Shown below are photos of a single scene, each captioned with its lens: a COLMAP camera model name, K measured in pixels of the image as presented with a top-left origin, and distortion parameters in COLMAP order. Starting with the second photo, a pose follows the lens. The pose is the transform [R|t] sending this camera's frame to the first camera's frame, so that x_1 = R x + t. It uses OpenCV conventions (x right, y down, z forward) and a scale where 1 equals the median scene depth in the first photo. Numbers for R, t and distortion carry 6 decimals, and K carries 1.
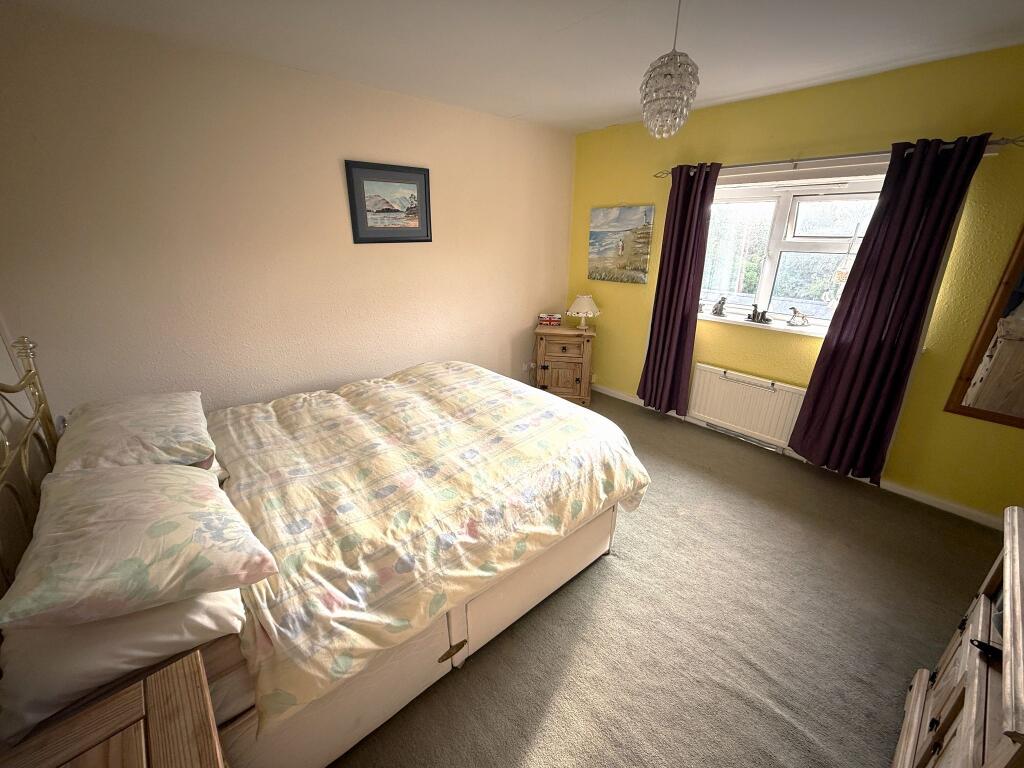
lens RADIAL K [[411.6, 0, 509.2], [0, 411.6, 387.4], [0, 0, 1]] dist [-0.000055, 0.000077]
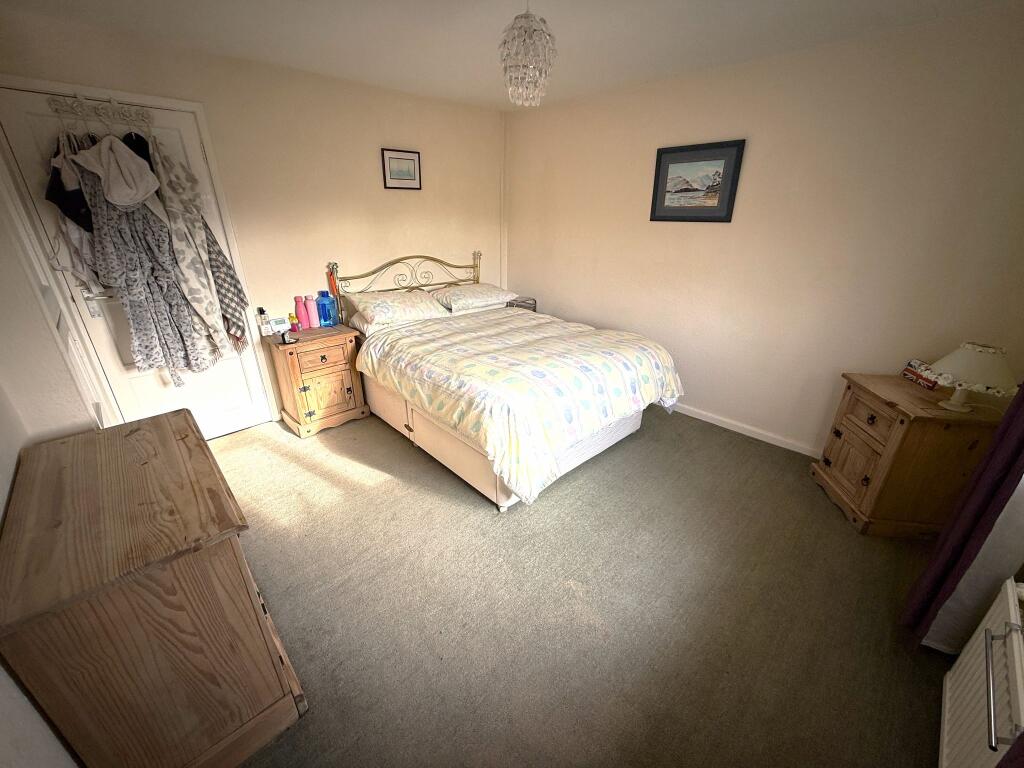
lens RADIAL K [[411.6, 0, 509.2], [0, 411.6, 387.4], [0, 0, 1]] dist [-0.000055, 0.000077]
pose [[0.031386, 0.392504, -0.919215, 1.015516], [-0.361830, 0.861753, 0.355613, -0.246421], [0.931716, 0.321438, 0.169067, 0.672843]]
